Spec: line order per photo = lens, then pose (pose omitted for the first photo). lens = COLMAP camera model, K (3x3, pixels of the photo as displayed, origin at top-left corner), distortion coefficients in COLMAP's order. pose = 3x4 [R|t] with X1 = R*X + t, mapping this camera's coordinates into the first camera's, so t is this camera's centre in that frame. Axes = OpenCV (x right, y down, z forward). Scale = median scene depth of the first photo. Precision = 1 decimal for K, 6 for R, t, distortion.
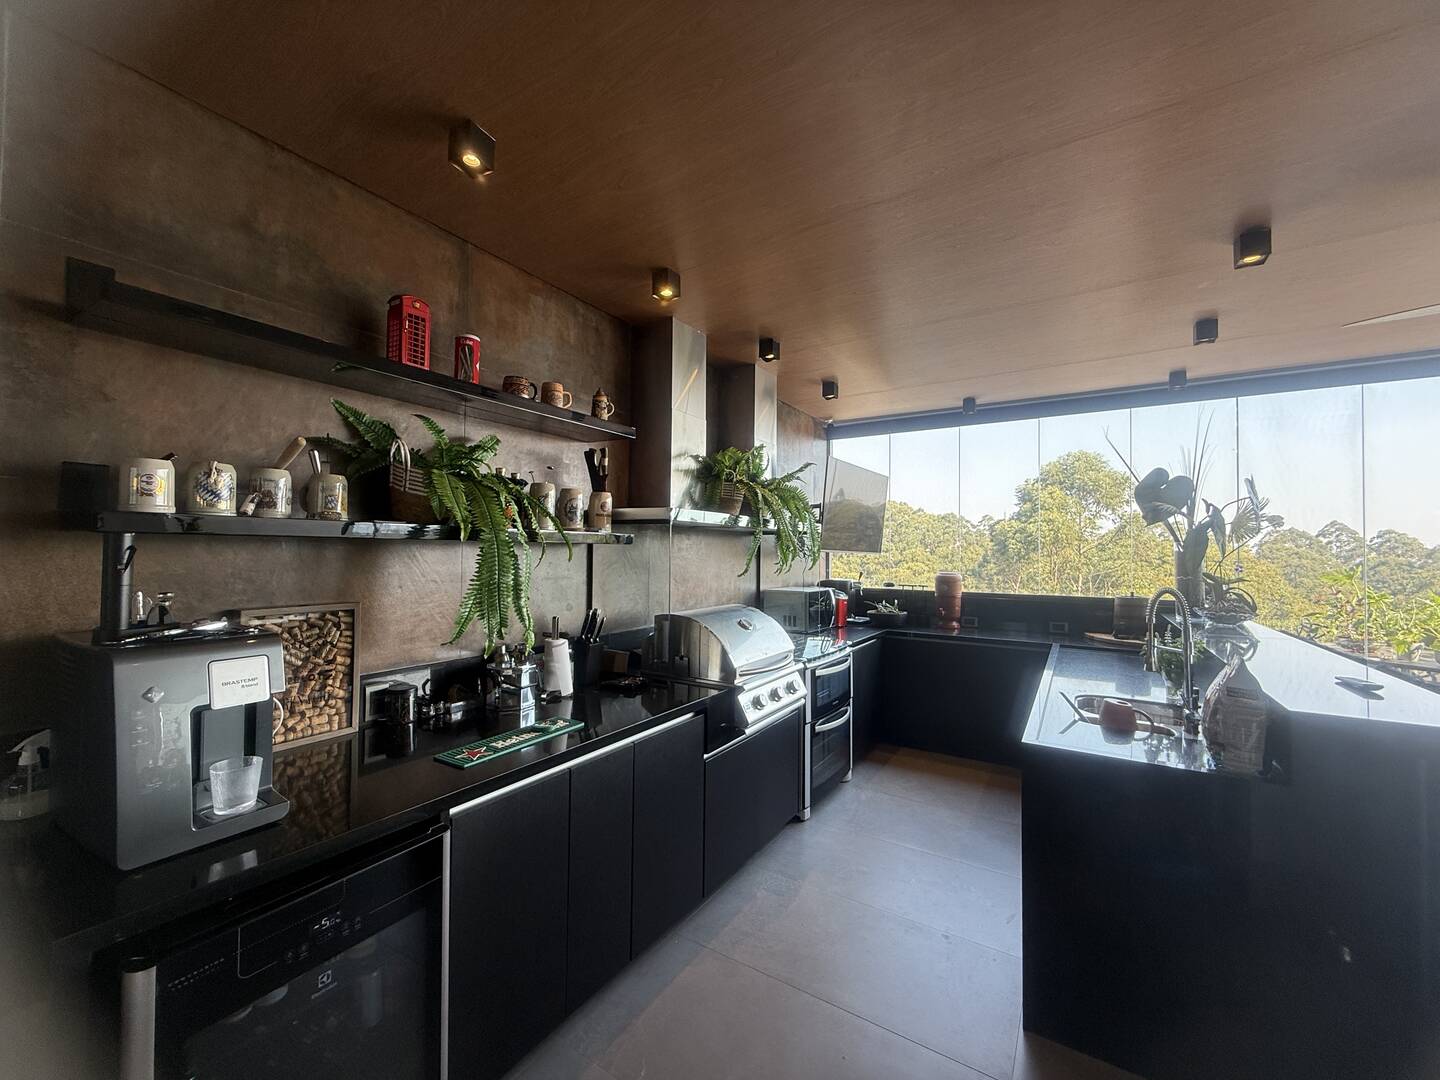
lens RADIAL K [[578.2, 0, 714.1], [0, 578.2, 540.2], [0, 0, 1]] dist [0.001714, 0.000181]
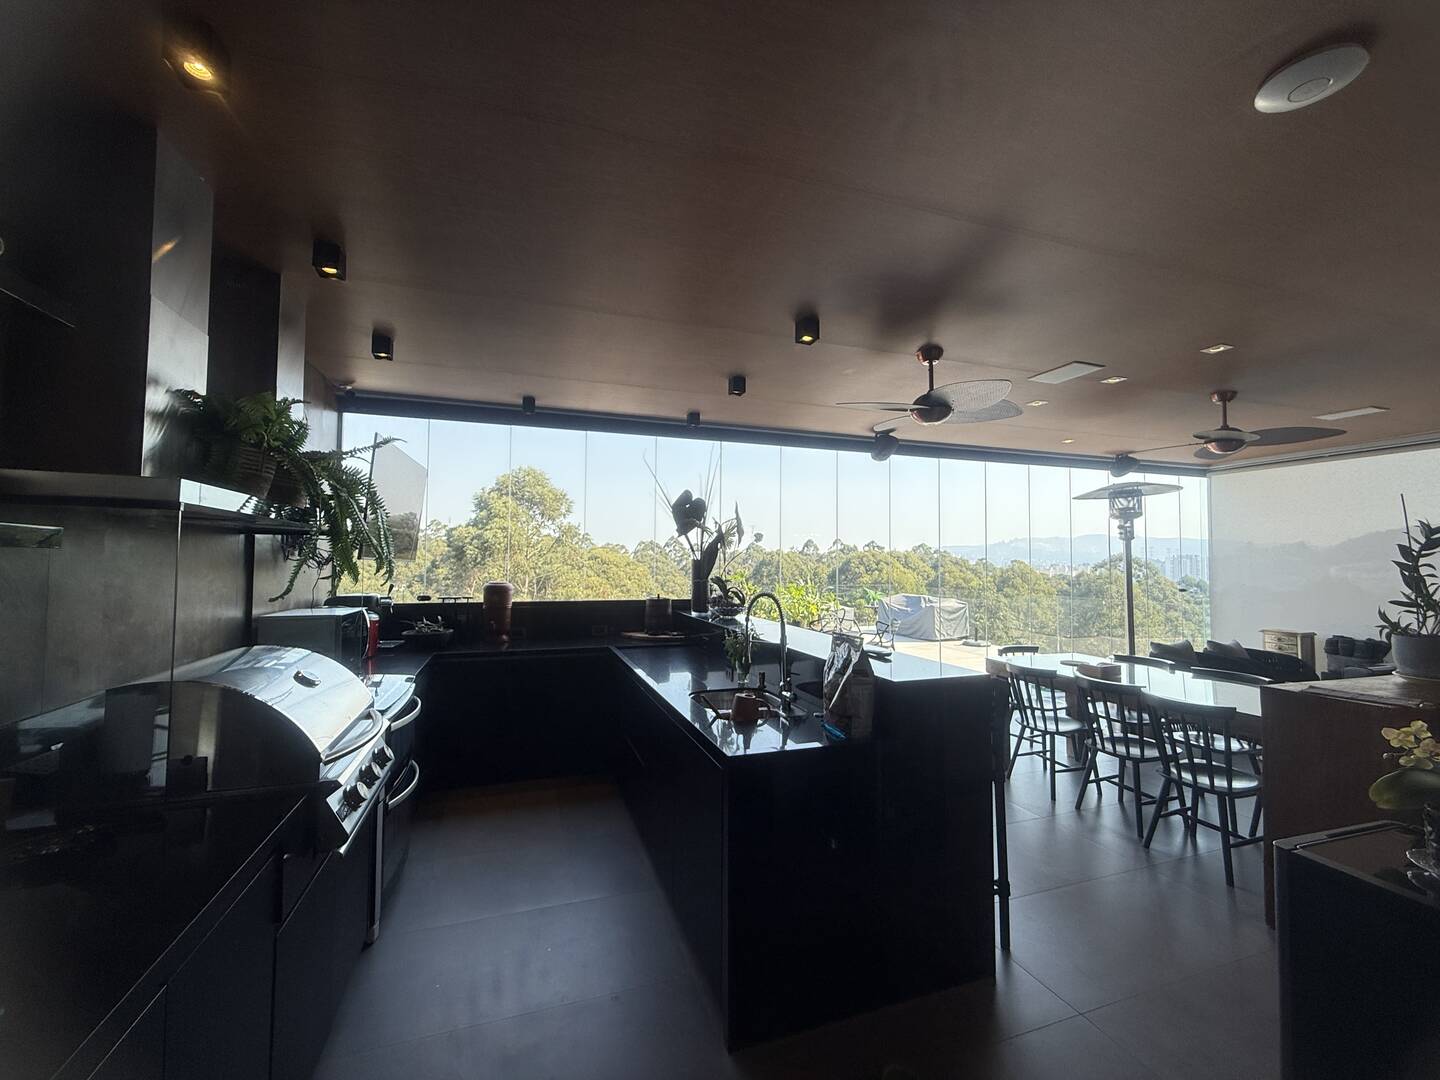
lens RADIAL K [[578.2, 0, 714.1], [0, 578.2, 540.2], [0, 0, 1]] dist [0.001714, 0.000181]
pose [[0.620926, 0.025136, 0.783466, -0.120699], [-0.018448, 0.999677, -0.017452, -0.000190], [-0.783652, -0.003617, 0.621189, 0.189853]]
